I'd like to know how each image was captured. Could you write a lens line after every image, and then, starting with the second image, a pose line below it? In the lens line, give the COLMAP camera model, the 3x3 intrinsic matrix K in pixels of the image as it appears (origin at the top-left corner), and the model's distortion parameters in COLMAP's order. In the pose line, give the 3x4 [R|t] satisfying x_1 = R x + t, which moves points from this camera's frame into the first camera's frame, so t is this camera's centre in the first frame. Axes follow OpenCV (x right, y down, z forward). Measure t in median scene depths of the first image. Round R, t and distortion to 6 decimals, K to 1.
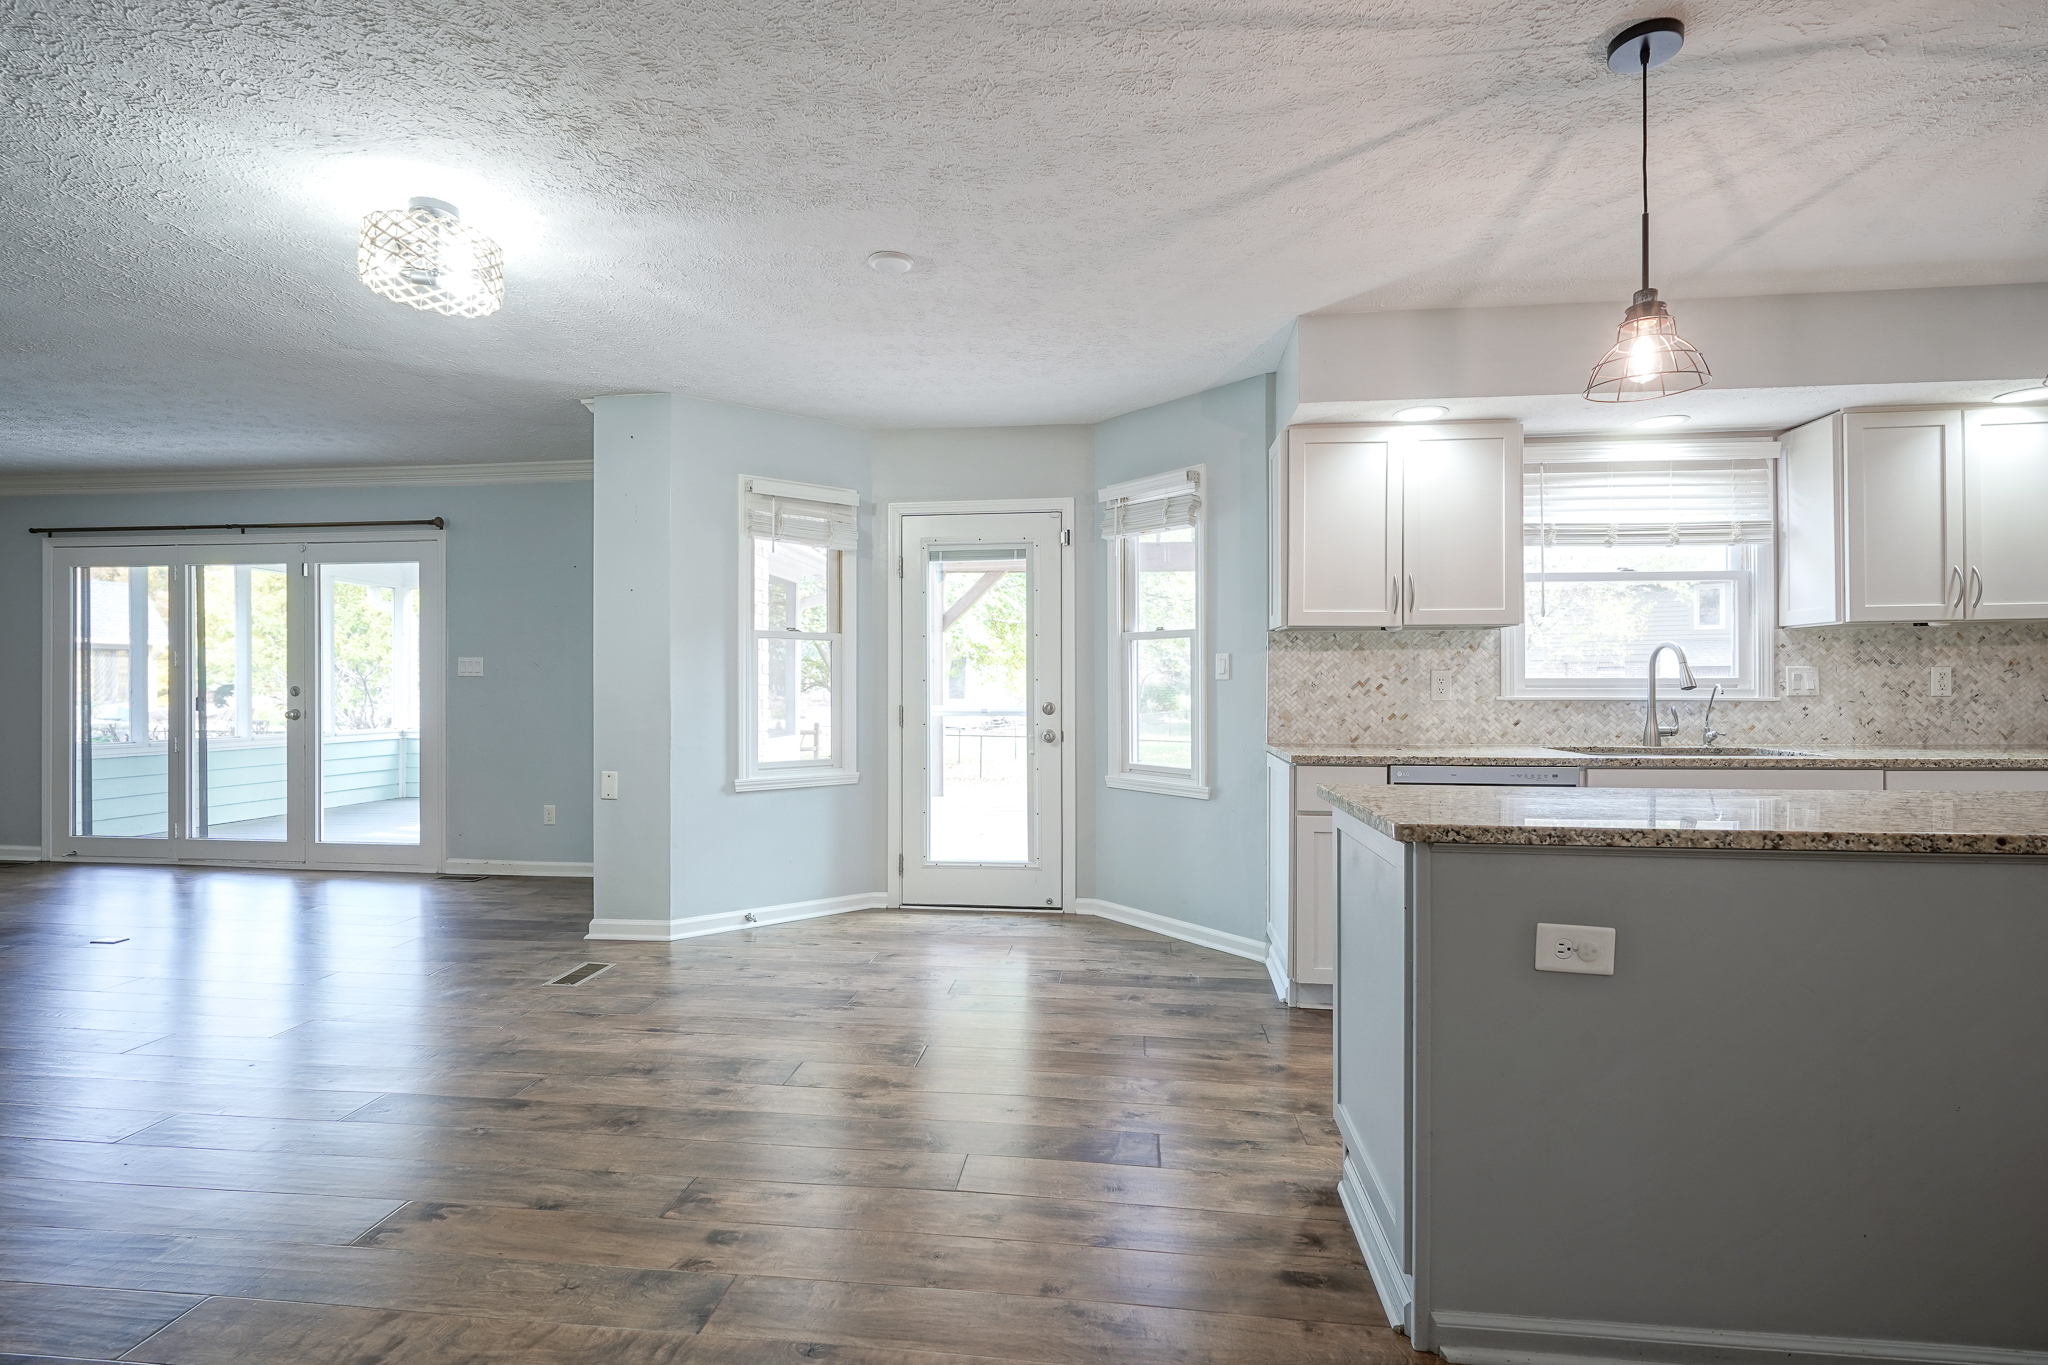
lens RADIAL K [[938.4, 0, 1026.3], [0, 938.4, 684.5], [0, 0, 1]] dist [-0.011935, 0.004518]
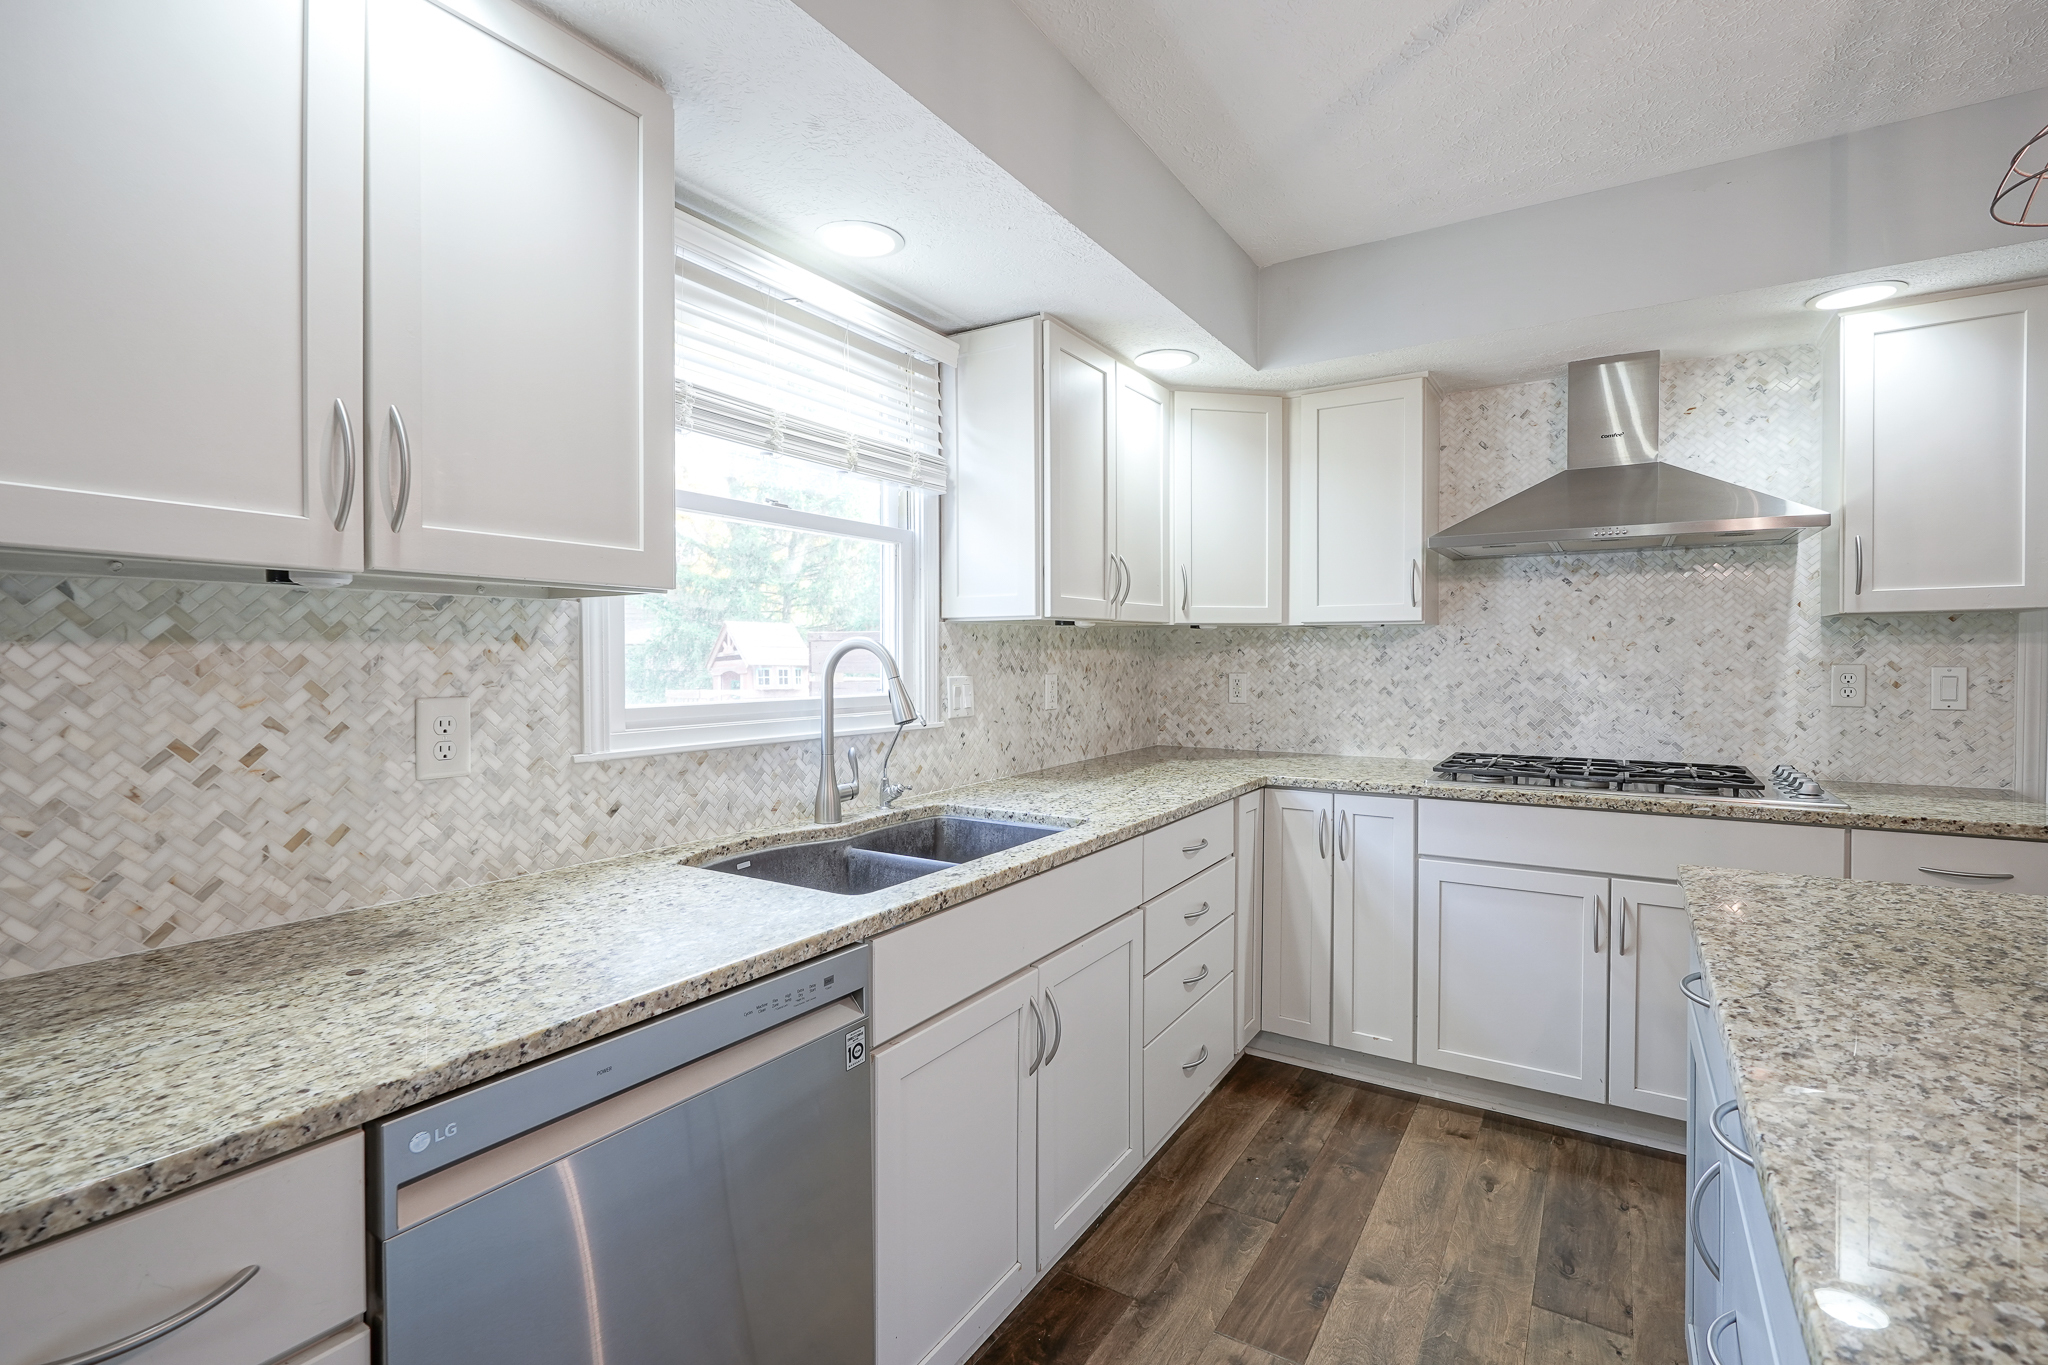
lens RADIAL K [[938.4, 0, 1017.8], [0, 938.4, 670.8], [0, 0, 1]] dist [-0.011935, 0.004518]
pose [[0.436773, -0.012603, 0.899483, 0.204614], [0.000440, 0.999905, 0.013797, -0.031795], [-0.899572, -0.005631, 0.436737, 0.628641]]
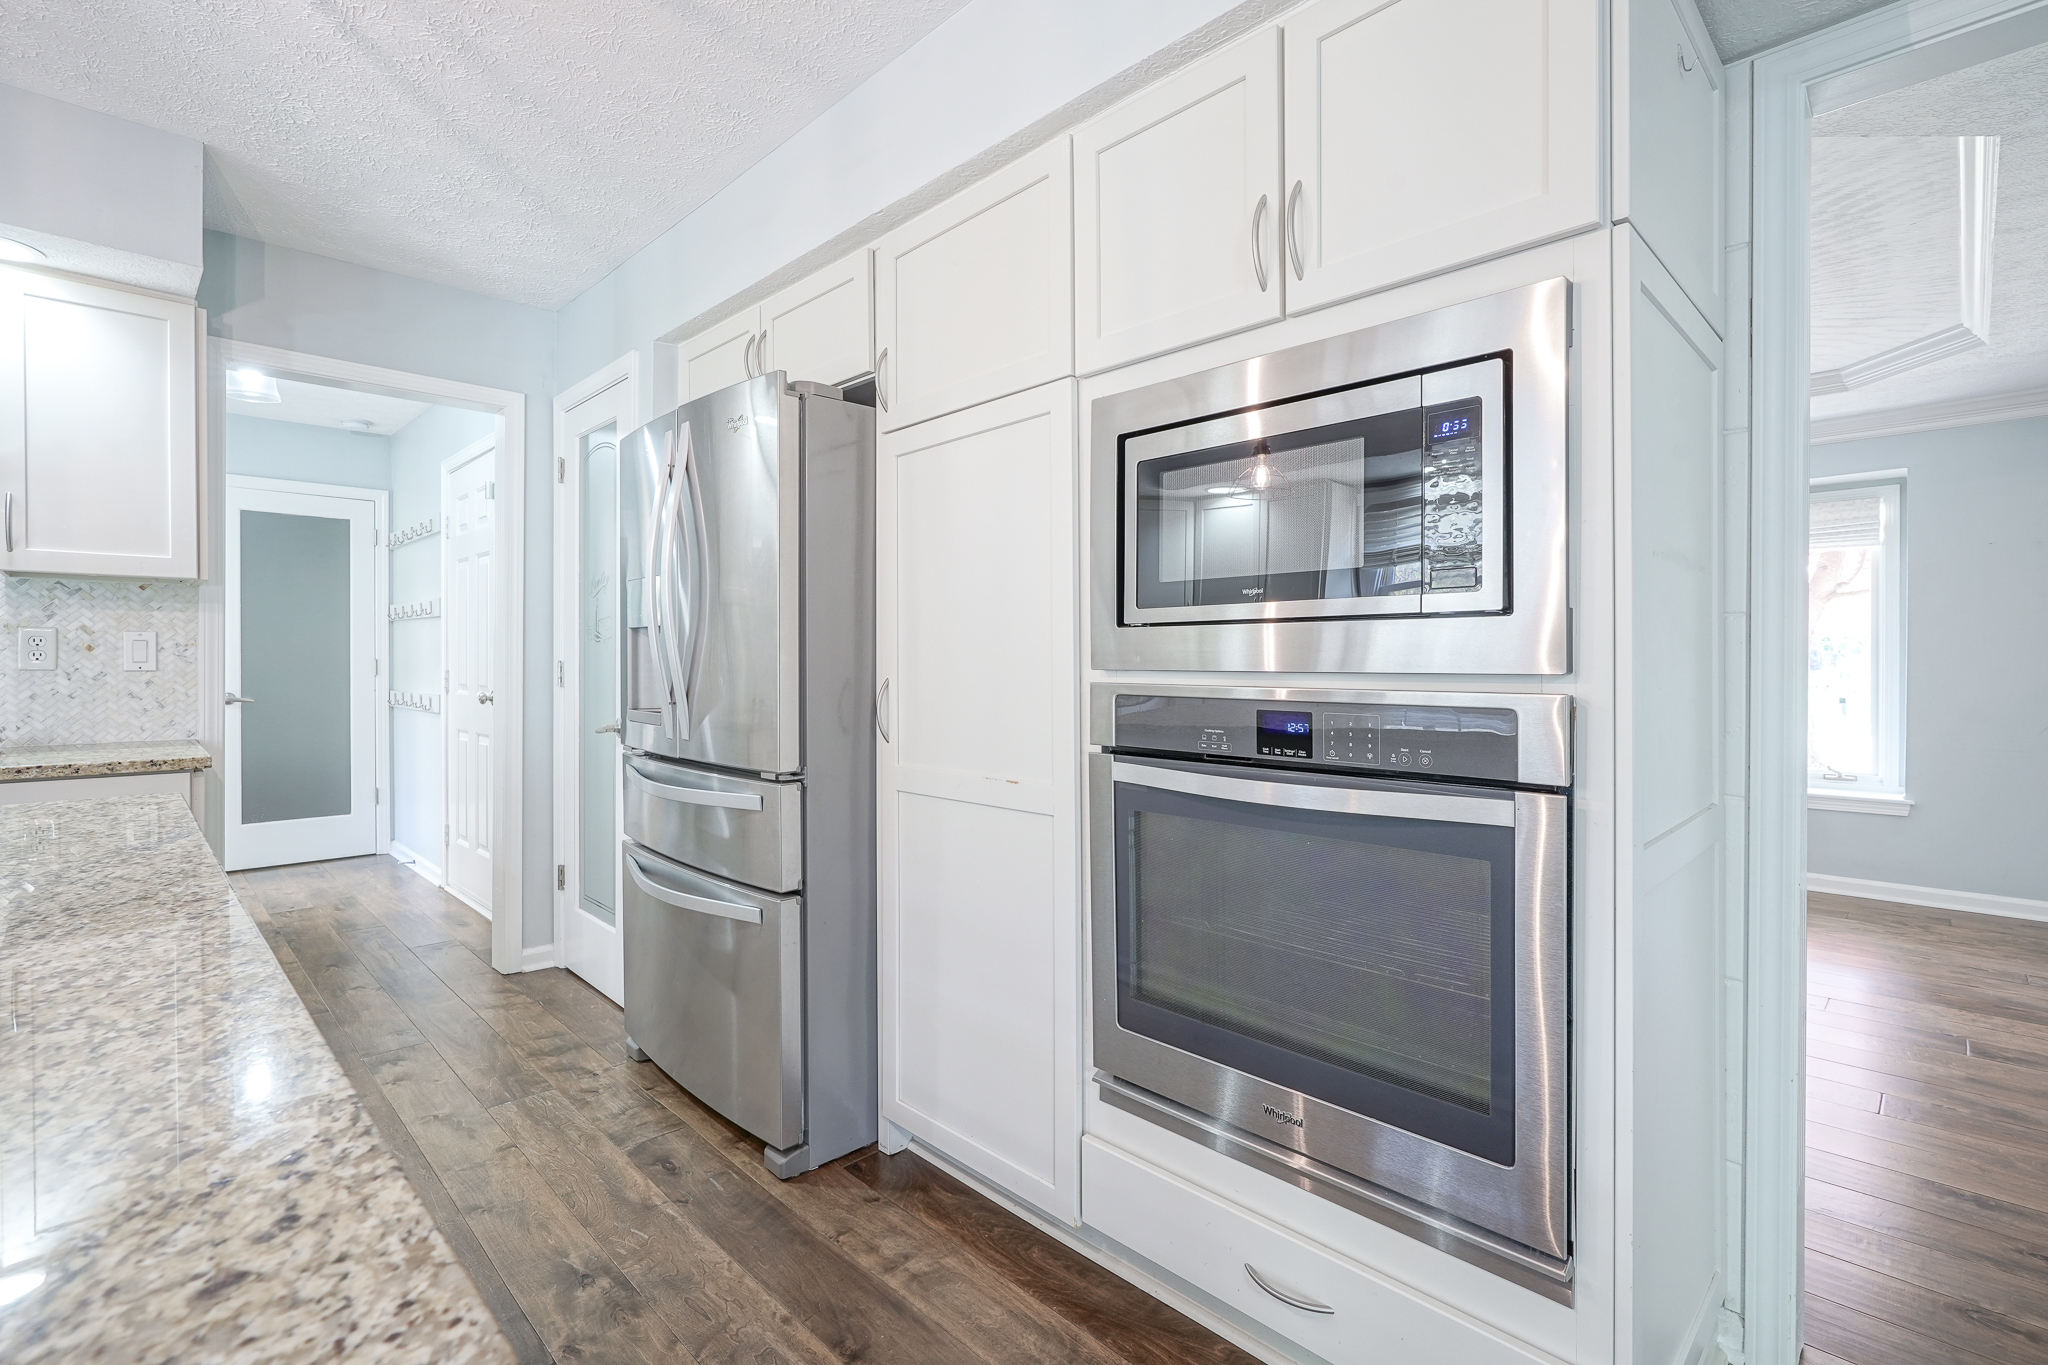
lens RADIAL K [[938.4, 0, 1038.3], [0, 938.4, 670.4], [0, 0, 1]] dist [-0.011935, 0.004518]
pose [[-0.781127, -0.004948, 0.624352, 0.095129], [-0.001980, 0.999983, 0.005448, -0.000605], [-0.624369, 0.003020, -0.781124, 0.453294]]
